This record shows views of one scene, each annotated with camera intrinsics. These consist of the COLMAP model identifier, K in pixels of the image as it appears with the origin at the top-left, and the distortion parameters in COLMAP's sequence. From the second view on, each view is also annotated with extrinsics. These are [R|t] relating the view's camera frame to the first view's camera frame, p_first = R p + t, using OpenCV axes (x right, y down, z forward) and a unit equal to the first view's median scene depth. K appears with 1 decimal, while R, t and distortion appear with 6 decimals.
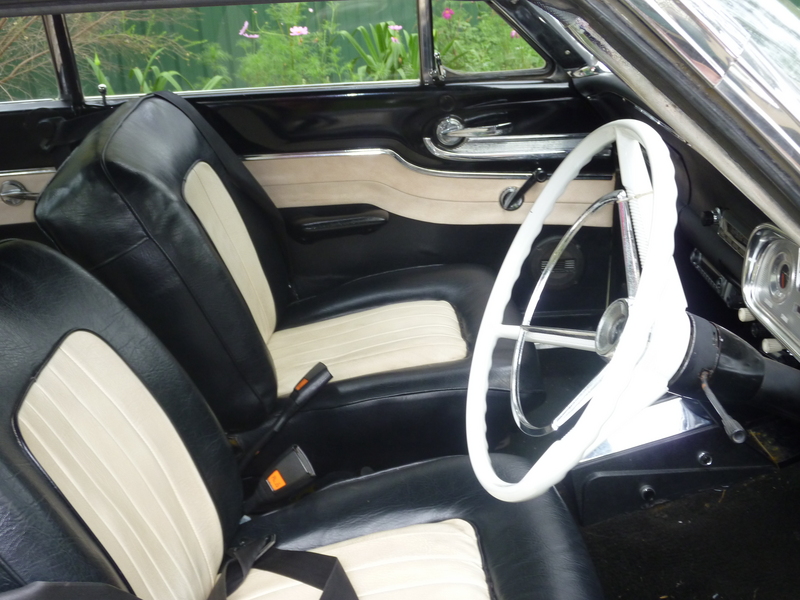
lens RADIAL K [[1136.3, 0, 400.0], [0, 1136.3, 300.0], [0, 0, 1]] dist [0.044542, -0.023925]
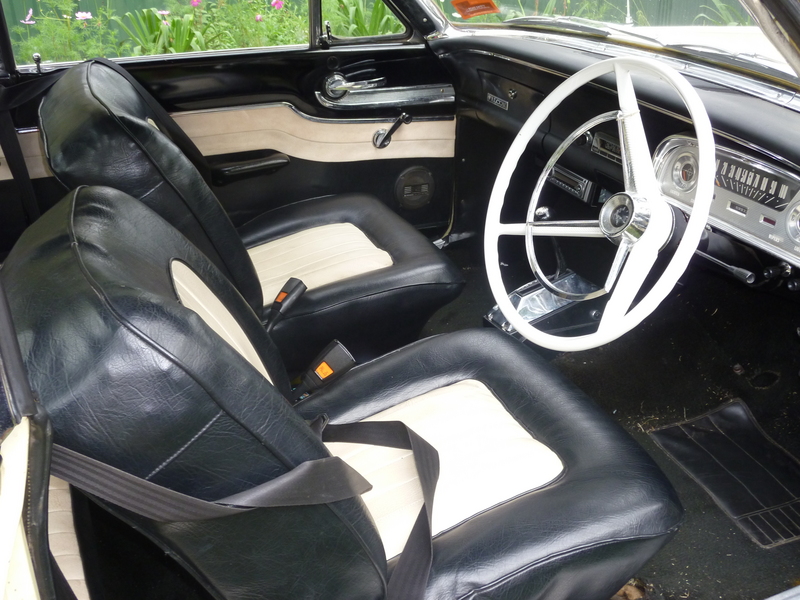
lens RADIAL K [[881.8, 0, 400.0], [0, 881.8, 300.0], [0, 0, 1]] dist [0.001792, -0.026655]
pose [[0.939758, -0.110970, 0.323328, -0.226775], [0.087689, 0.992450, 0.085751, 0.006924], [-0.330403, -0.052233, 0.942394, 0.059931]]
